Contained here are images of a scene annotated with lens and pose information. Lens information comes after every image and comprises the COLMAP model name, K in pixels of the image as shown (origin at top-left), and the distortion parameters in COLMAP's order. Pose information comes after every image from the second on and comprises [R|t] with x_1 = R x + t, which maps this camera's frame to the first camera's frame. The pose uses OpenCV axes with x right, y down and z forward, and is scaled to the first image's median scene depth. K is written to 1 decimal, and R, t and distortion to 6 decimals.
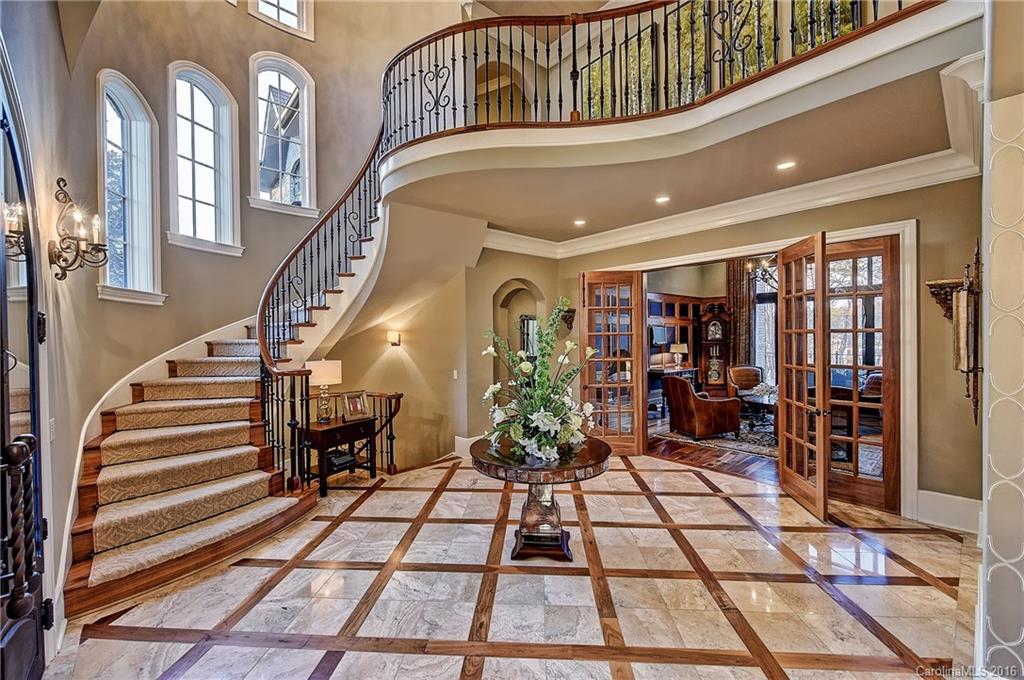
lens RADIAL K [[405.6, 0, 512.0], [0, 405.6, 340.0], [0, 0, 1]] dist [-0.000226, -0.000007]
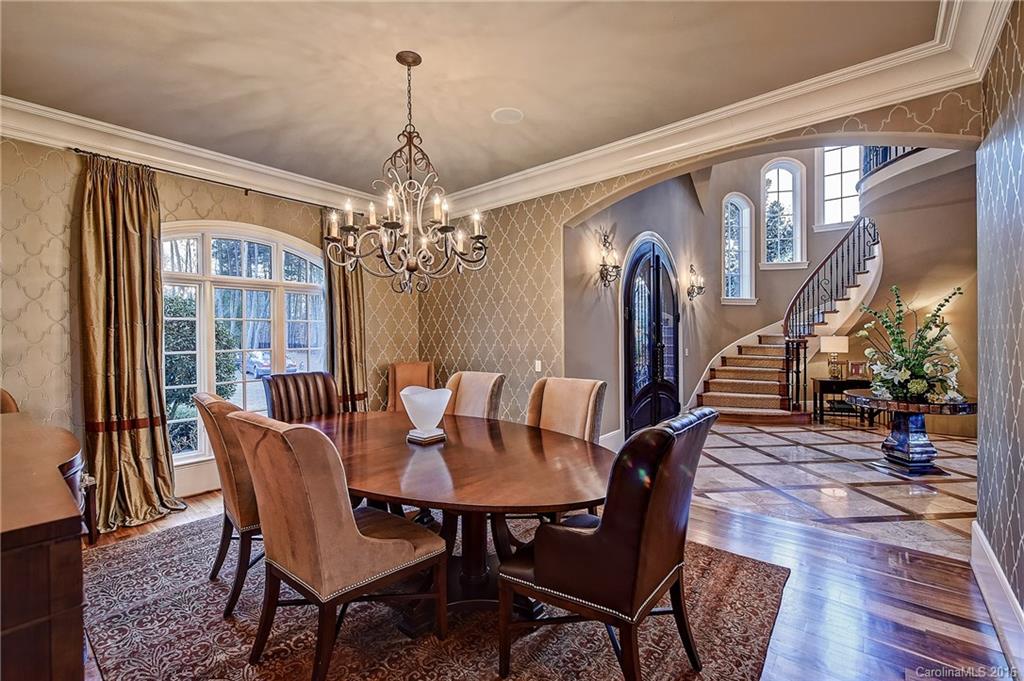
lens RADIAL K [[439.3, 0, 512.0], [0, 439.3, 340.5], [0, 0, 1]] dist [0.001665, 0.000218]
pose [[0.143114, 0.015840, -0.989580, 0.949942], [-0.001422, 0.999874, 0.015799, 0.044998], [0.989705, -0.000854, 0.143118, -0.372153]]
